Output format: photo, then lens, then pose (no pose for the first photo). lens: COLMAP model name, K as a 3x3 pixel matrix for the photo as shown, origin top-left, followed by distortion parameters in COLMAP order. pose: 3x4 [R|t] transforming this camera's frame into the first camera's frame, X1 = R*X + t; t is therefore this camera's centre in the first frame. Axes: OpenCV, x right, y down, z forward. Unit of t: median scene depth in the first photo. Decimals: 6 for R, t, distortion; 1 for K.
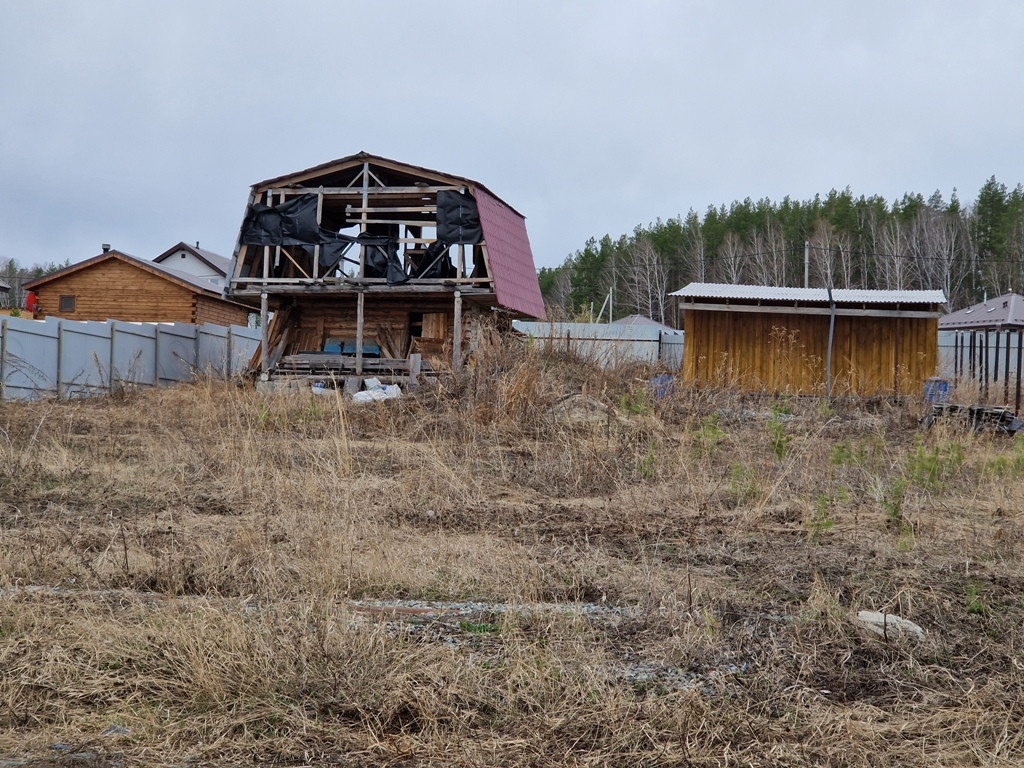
lens RADIAL K [[1961.1, 0, 514.1], [0, 1961.1, 378.0], [0, 0, 1]] dist [-0.282188, 0.000000]
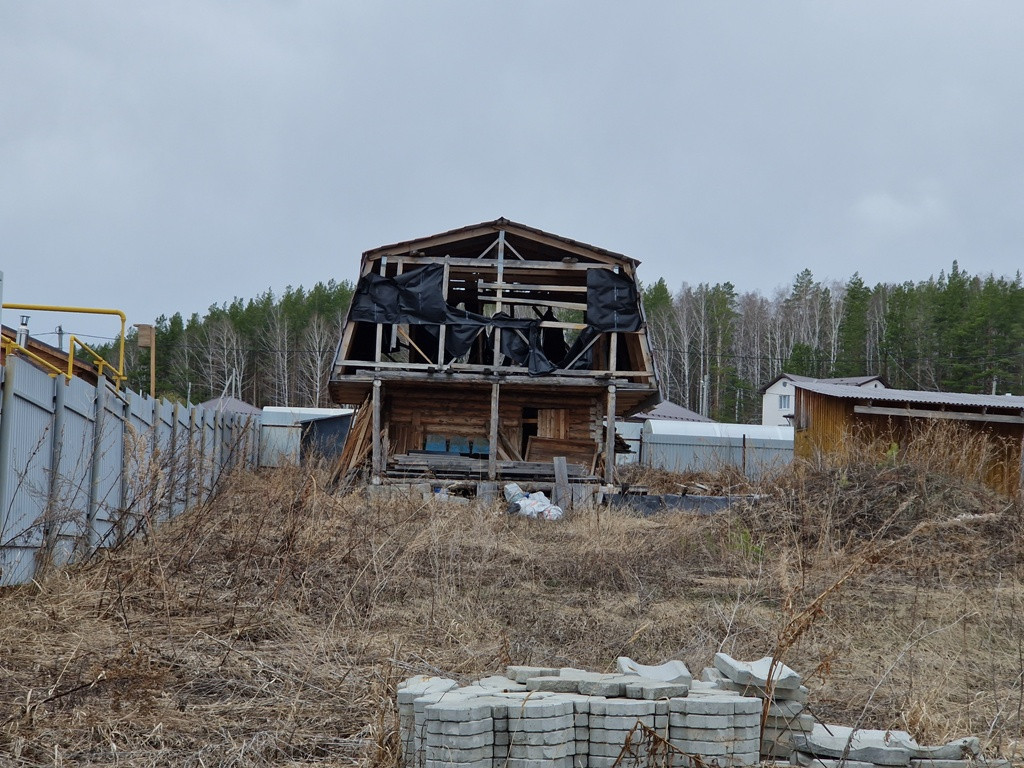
lens RADIAL K [[1961.1, 0, 511.3], [0, 1961.1, 384.0], [0, 0, 1]] dist [-0.282188, 0.000000]
pose [[0.966337, 0.030256, 0.255495, -0.286812], [-0.020390, 0.998944, -0.041178, -0.008356], [-0.256471, 0.034582, 0.965933, 0.173623]]
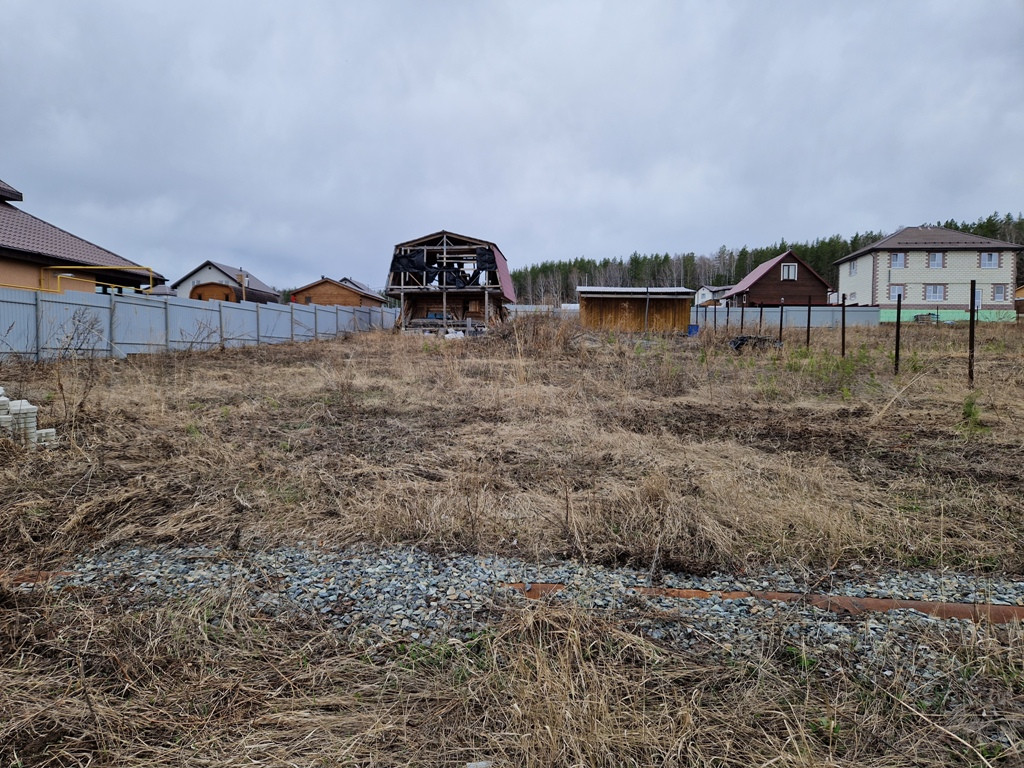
lens RADIAL K [[680.3, 0, 501.3], [0, 680.3, 384.0], [0, 0, 1]] dist [0.037104, -0.012658]
pose [[0.998058, -0.021847, 0.058343, -0.059822], [0.016859, 0.996269, 0.084645, -0.001899], [-0.059974, -0.083497, 0.994702, 0.176853]]
